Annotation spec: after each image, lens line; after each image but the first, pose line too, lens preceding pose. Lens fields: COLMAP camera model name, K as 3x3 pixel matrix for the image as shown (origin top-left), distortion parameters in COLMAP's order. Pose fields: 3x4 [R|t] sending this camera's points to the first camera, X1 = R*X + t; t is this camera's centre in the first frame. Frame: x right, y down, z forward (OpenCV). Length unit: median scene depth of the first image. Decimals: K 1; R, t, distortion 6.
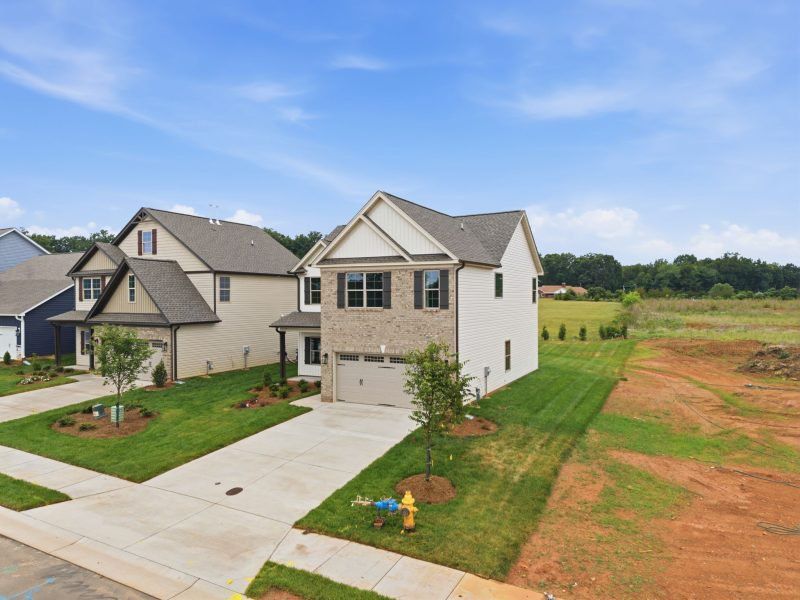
lens RADIAL K [[540.9, 0, 400.0], [0, 540.9, 300.0], [0, 0, 1]] dist [0.006779, -0.002612]
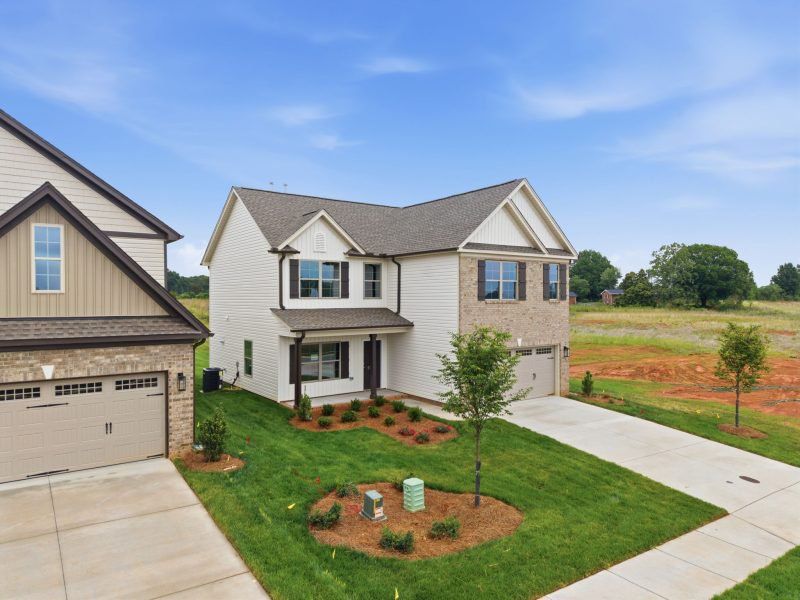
lens RADIAL K [[540.9, 0, 400.0], [0, 540.9, 300.0], [0, 0, 1]] dist [0.006779, -0.002612]
pose [[0.449221, -0.001308, 0.893420, -0.951317], [0.003535, 0.999994, -0.000313, 0.014348], [-0.893414, 0.003299, 0.449223, 0.722750]]
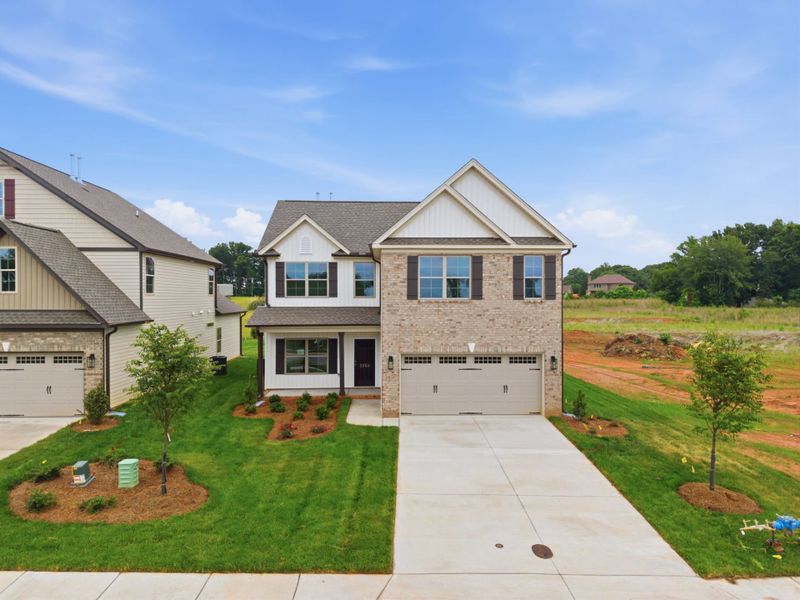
lens RADIAL K [[540.9, 0, 400.0], [0, 540.9, 300.0], [0, 0, 1]] dist [0.006779, -0.002612]
pose [[0.868708, 0.000446, 0.495325, -0.525029], [-0.000097, 1.000000, -0.000731, 0.016611], [-0.495325, 0.000587, 0.868708, 0.306650]]
